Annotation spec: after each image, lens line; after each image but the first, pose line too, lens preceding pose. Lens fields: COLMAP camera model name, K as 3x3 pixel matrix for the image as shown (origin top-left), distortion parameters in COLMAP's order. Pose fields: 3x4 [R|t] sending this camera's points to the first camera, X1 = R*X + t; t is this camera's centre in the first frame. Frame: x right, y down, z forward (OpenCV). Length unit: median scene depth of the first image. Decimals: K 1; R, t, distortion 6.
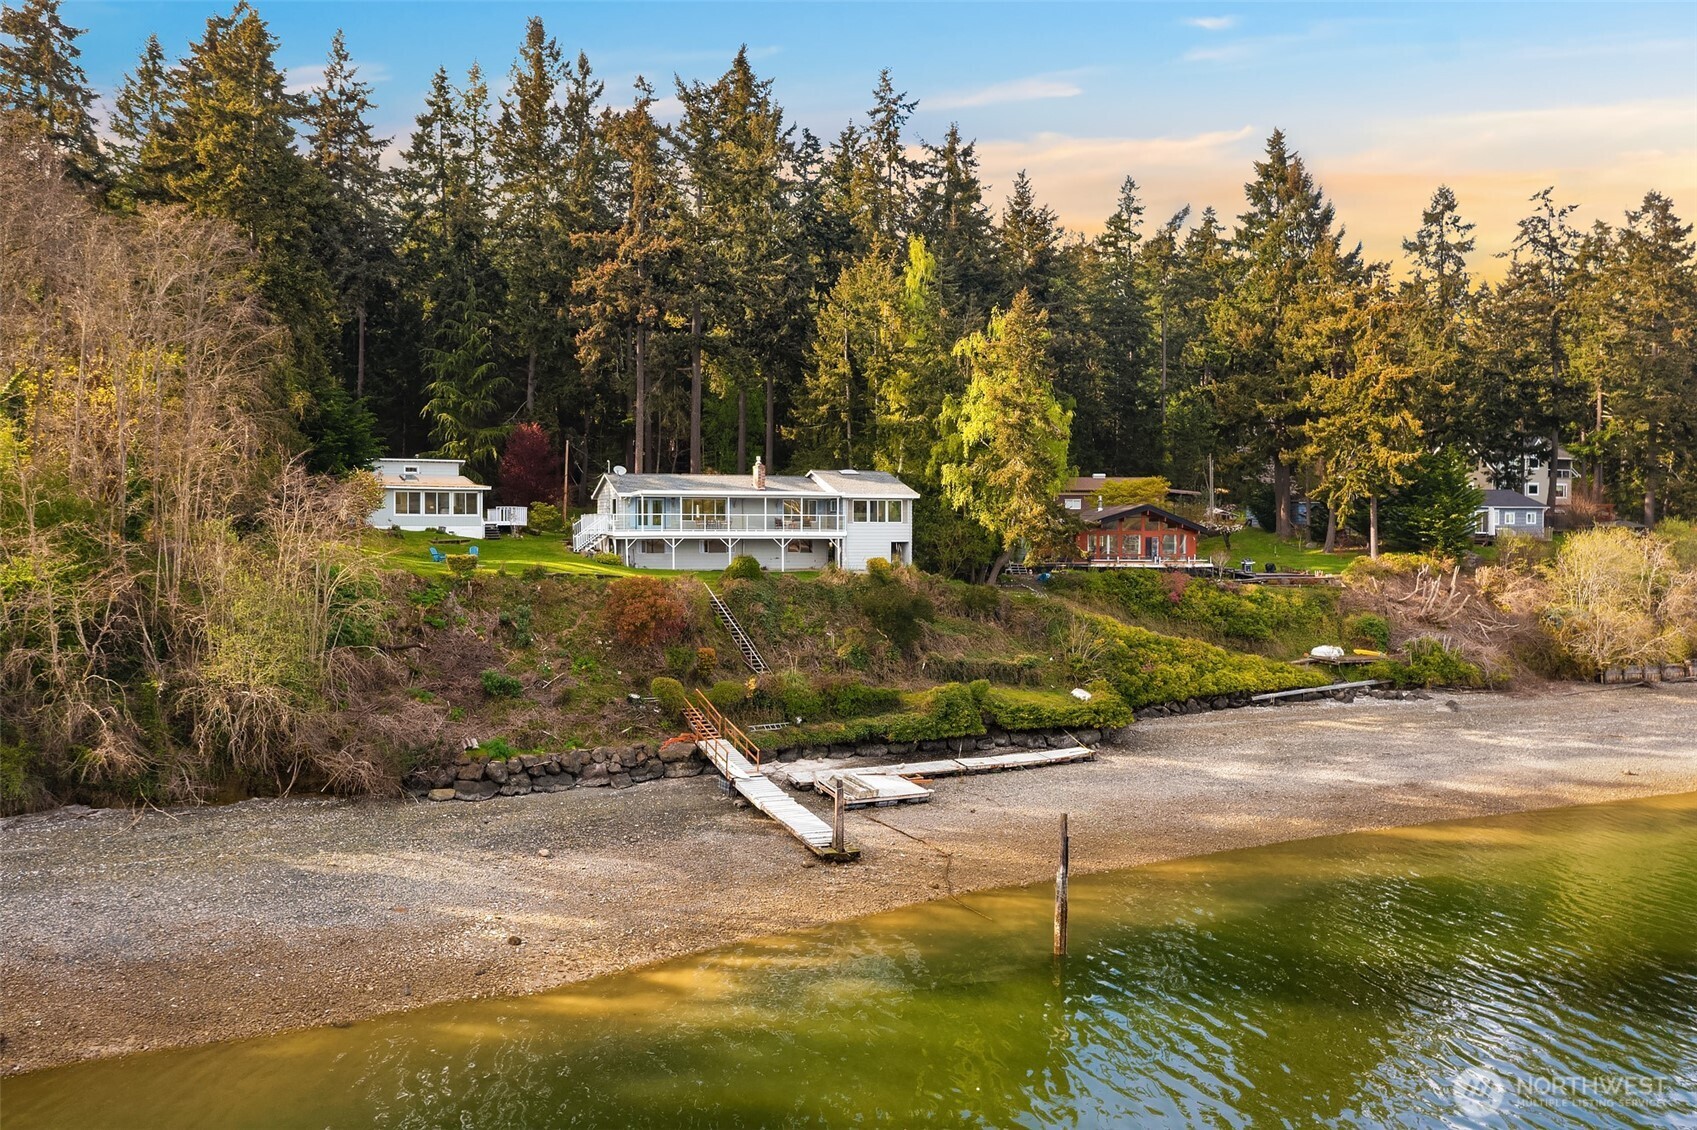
lens RADIAL K [[1390.7, 0, 849.9], [0, 1390.7, 566.1], [0, 0, 1]] dist [-0.013813, -0.005916]
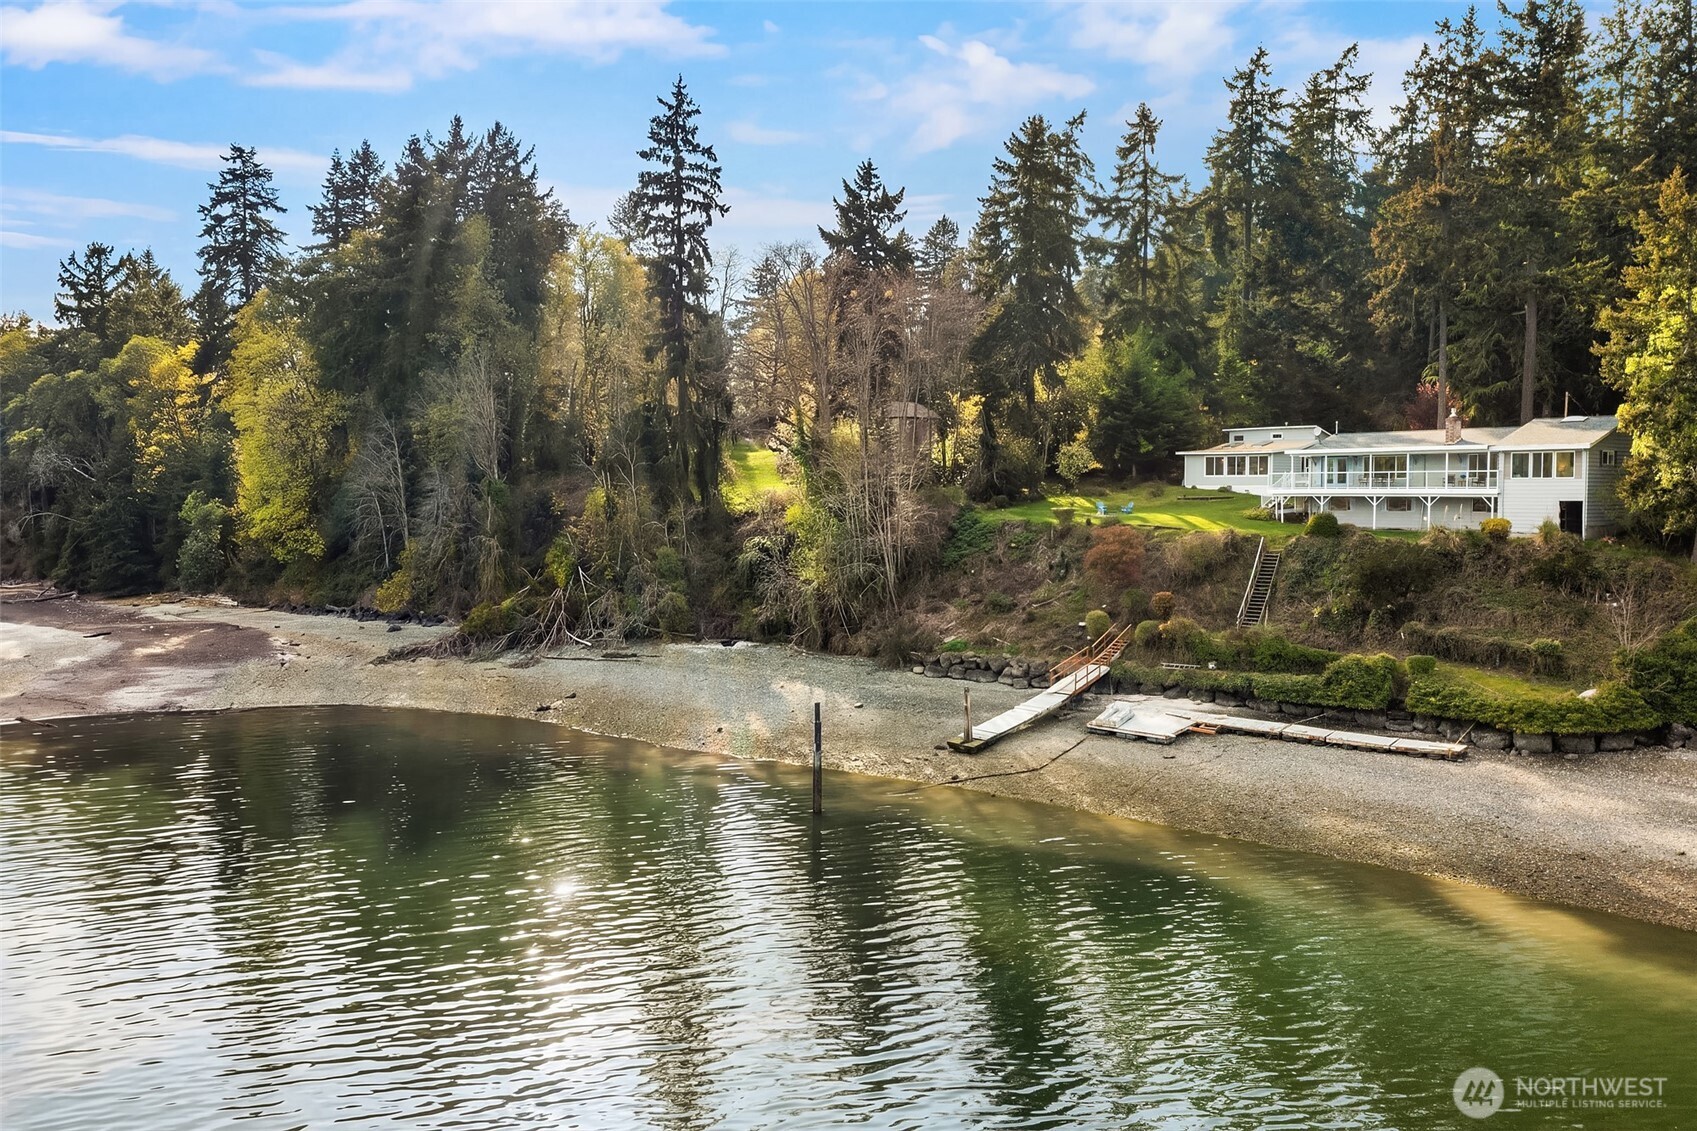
lens RADIAL K [[1390.7, 0, 848.9], [0, 1390.7, 561.2], [0, 0, 1]] dist [-0.013813, -0.005916]
pose [[0.315557, 0.044558, -0.947860, 0.709666], [-0.016370, 0.999004, 0.041512, -0.008173], [0.948766, 0.002417, 0.315972, 0.317974]]
